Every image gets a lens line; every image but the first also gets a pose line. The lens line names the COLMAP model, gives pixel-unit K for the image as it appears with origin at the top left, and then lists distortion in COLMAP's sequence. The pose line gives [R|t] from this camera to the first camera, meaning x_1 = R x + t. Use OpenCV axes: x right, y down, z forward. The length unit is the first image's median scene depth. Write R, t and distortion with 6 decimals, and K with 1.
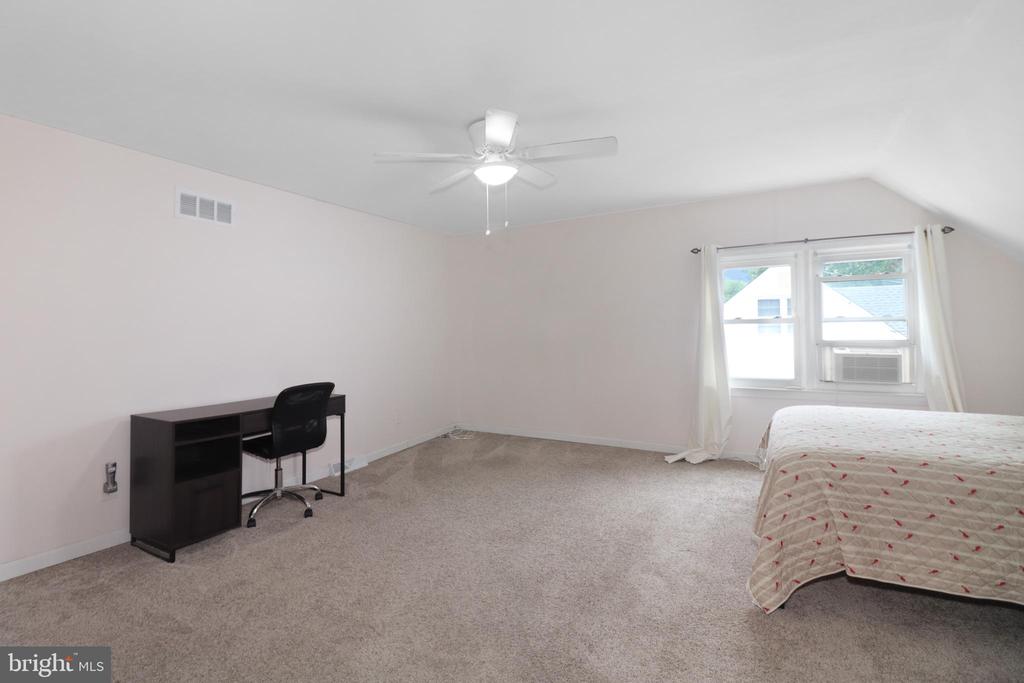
lens RADIAL K [[491.1, 0, 516.0], [0, 491.1, 320.0], [0, 0, 1]] dist [-0.014773, -0.000487]
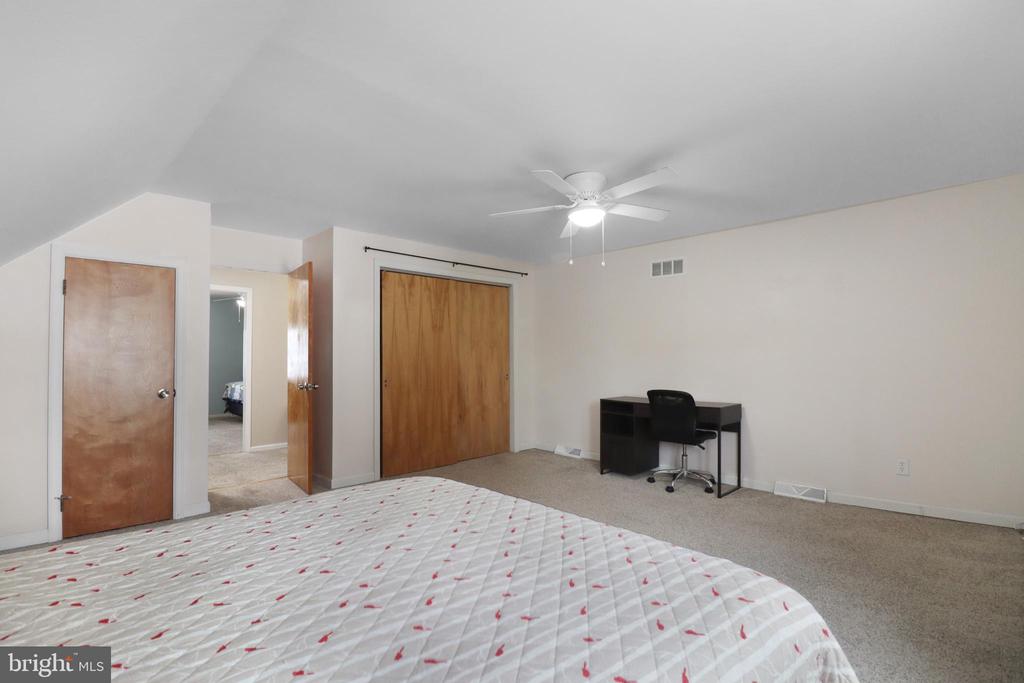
lens RADIAL K [[491.1, 0, 516.0], [0, 491.1, 320.0], [0, 0, 1]] dist [-0.014773, -0.000487]
pose [[-0.256565, -0.054803, -0.964972, 0.940040], [0.023285, 0.997751, -0.062856, 0.017577], [0.966247, -0.038596, -0.254712, 0.927874]]
